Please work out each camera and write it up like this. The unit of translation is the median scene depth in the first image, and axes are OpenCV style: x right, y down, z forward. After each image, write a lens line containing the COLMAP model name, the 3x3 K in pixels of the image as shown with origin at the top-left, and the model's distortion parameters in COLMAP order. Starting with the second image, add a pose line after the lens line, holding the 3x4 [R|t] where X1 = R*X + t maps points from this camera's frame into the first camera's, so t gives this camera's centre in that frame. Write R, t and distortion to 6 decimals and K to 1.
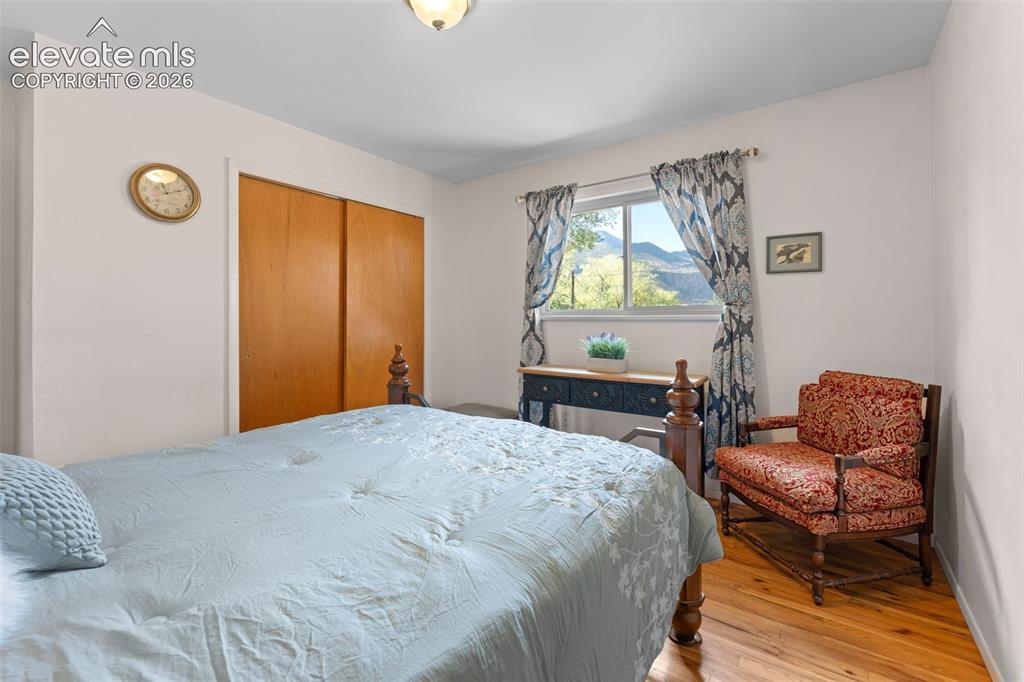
lens RADIAL K [[450.4, 0, 517.8], [0, 450.4, 315.2], [0, 0, 1]] dist [-0.001216, -0.000078]
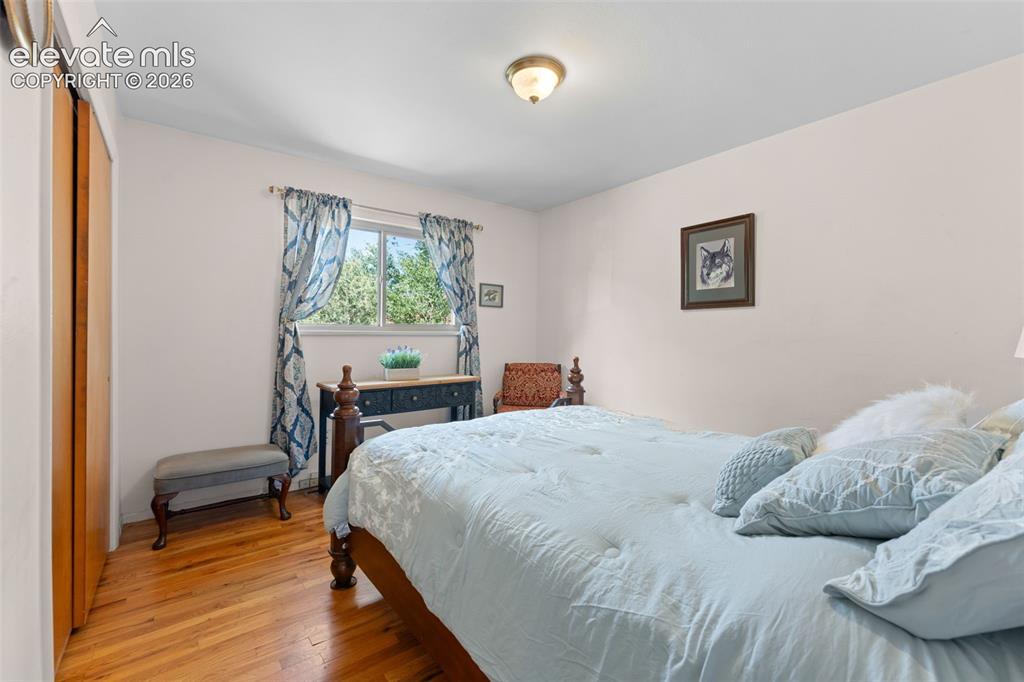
lens RADIAL K [[432.1, 0, 510.7], [0, 432.1, 330.4], [0, 0, 1]] dist [0.000526, -0.000036]
pose [[0.275416, 0.008915, 0.961284, -0.853031], [-0.021884, 0.999756, -0.003002, -0.004252], [-0.961076, -0.020210, 0.275544, 0.461381]]
